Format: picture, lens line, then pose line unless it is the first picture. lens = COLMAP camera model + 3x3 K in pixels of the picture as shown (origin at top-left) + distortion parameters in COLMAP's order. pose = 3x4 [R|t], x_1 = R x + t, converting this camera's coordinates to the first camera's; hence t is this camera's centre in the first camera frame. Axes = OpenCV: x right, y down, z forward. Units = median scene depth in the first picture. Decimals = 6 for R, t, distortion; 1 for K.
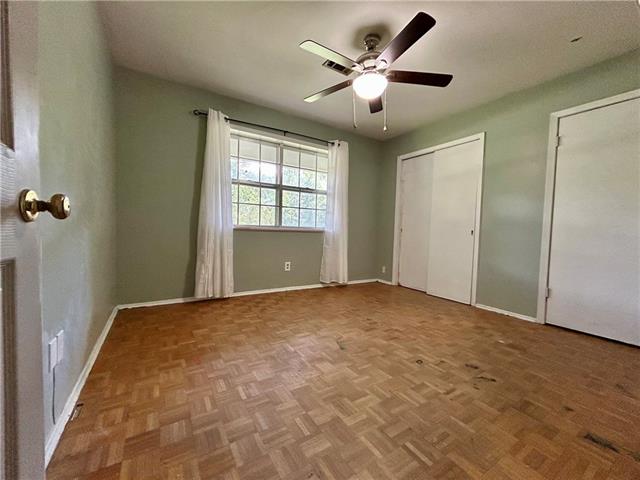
lens RADIAL K [[258.8, 0, 319.3], [0, 258.8, 239.8], [0, 0, 1]] dist [-0.000225, -0.000135]
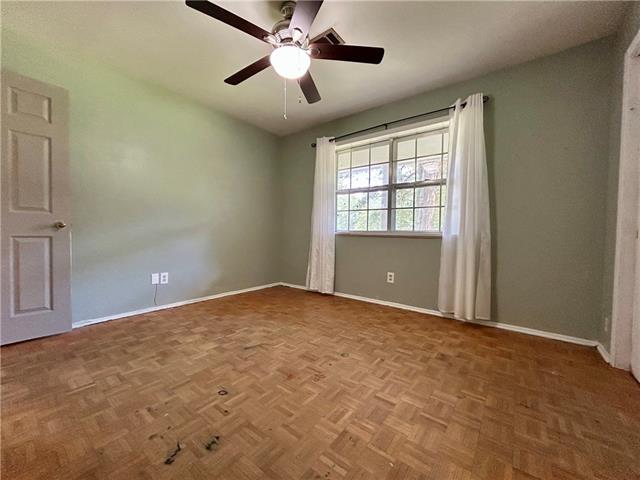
lens RADIAL K [[258.8, 0, 319.3], [0, 258.8, 239.8], [0, 0, 1]] dist [-0.000225, -0.000135]
pose [[0.345116, -0.000115, -0.938560, 0.664978], [-0.043293, 0.998934, -0.016041, 0.001381], [0.937561, 0.046169, 0.344743, 0.528961]]
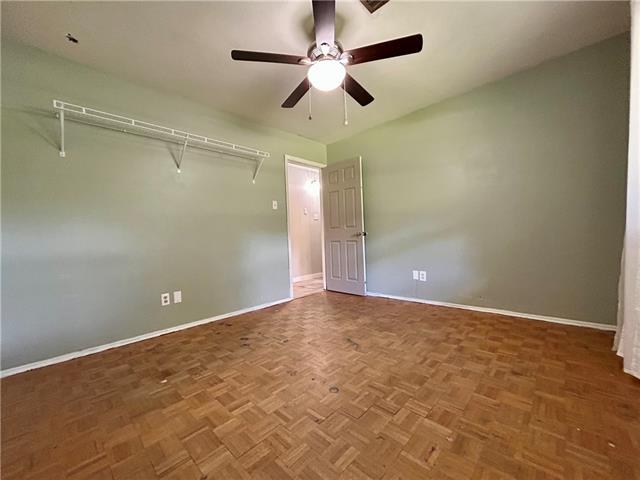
lens RADIAL K [[258.8, 0, 319.3], [0, 258.8, 239.8], [0, 0, 1]] dist [-0.000225, -0.000135]
pose [[-0.970343, 0.008873, -0.241570, 0.286038], [-0.001235, 0.999131, 0.041661, -0.040789], [0.241730, 0.040724, -0.969489, 1.211400]]
